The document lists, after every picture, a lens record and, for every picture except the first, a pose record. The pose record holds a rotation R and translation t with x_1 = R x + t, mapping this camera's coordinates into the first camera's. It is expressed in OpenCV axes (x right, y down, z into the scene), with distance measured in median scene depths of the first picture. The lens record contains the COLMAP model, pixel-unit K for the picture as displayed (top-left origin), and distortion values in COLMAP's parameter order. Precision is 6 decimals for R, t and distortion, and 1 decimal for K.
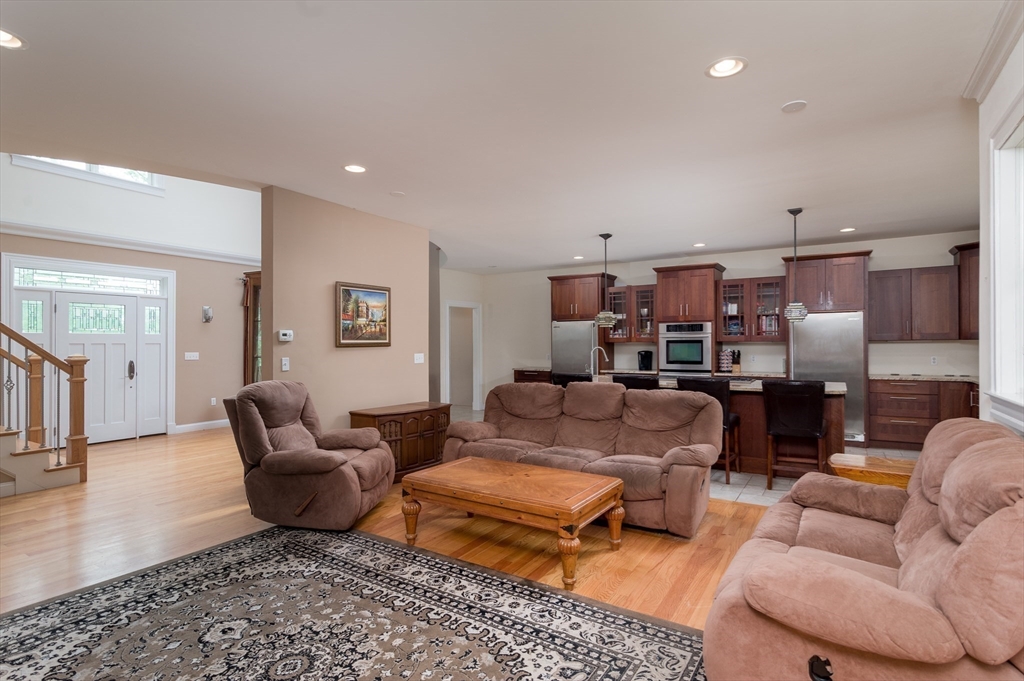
lens RADIAL K [[512.8, 0, 509.8], [0, 512.8, 344.2], [0, 0, 1]] dist [0.003982, 0.000213]
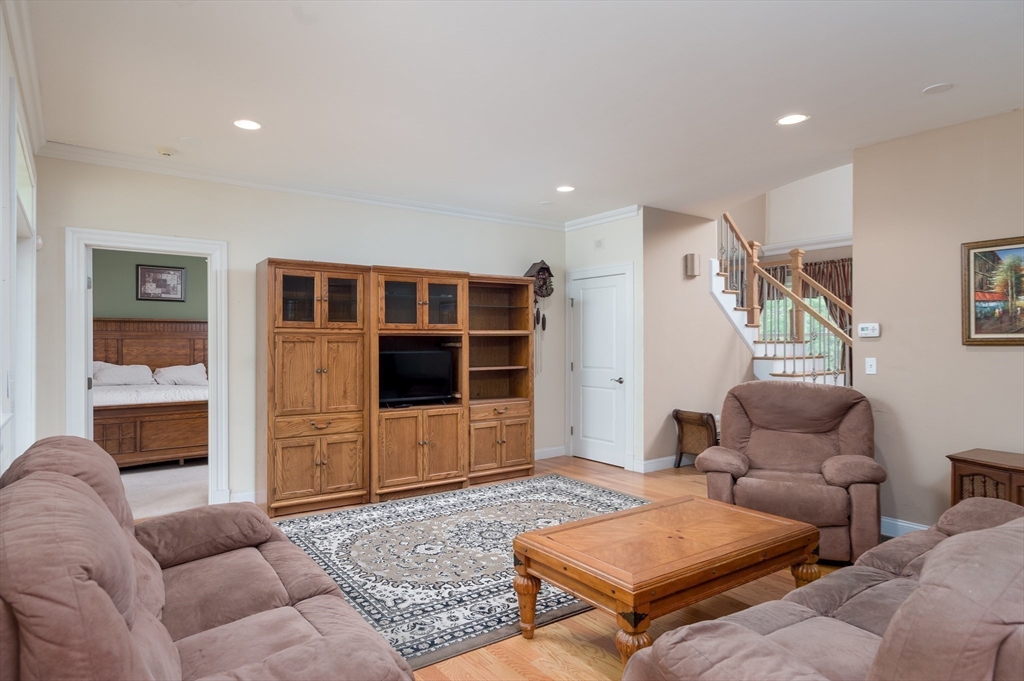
lens RADIAL K [[606.1, 0, 517.4], [0, 606.1, 340.7], [0, 0, 1]] dist [0.009818, 0.001236]
pose [[-0.353222, 0.003800, -0.935532, 1.229630], [0.005913, 0.999981, 0.001830, -0.009902], [0.935521, -0.004885, -0.353238, 1.566005]]
